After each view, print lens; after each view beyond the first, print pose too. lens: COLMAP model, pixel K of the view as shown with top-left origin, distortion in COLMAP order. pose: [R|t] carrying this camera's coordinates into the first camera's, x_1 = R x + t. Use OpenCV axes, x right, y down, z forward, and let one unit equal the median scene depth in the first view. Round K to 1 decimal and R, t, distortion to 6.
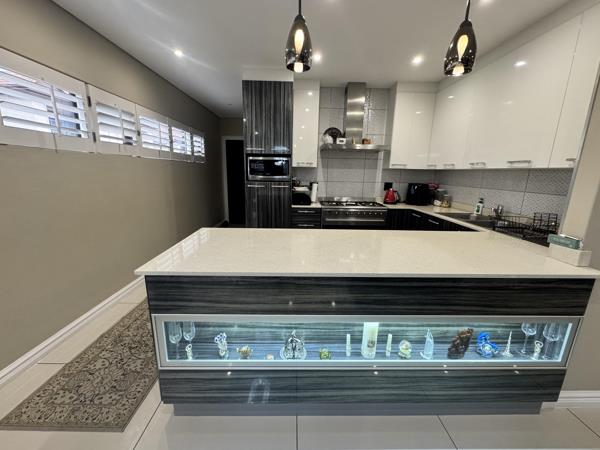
lens RADIAL K [[242.5, 0, 298.3], [0, 242.5, 223.3], [0, 0, 1]] dist [-0.000043, -0.000149]
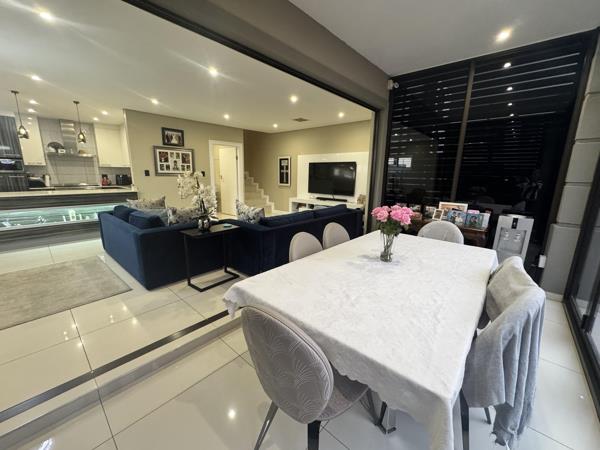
lens RADIAL K [[242.5, 0, 301.6], [0, 242.5, 225.8], [0, 0, 1]] dist [-0.000043, -0.000149]
pose [[0.674820, -0.164349, 0.719449, -0.006744], [0.157563, 0.984494, 0.077106, 0.331594], [-0.720966, 0.061326, 0.690252, -1.420303]]
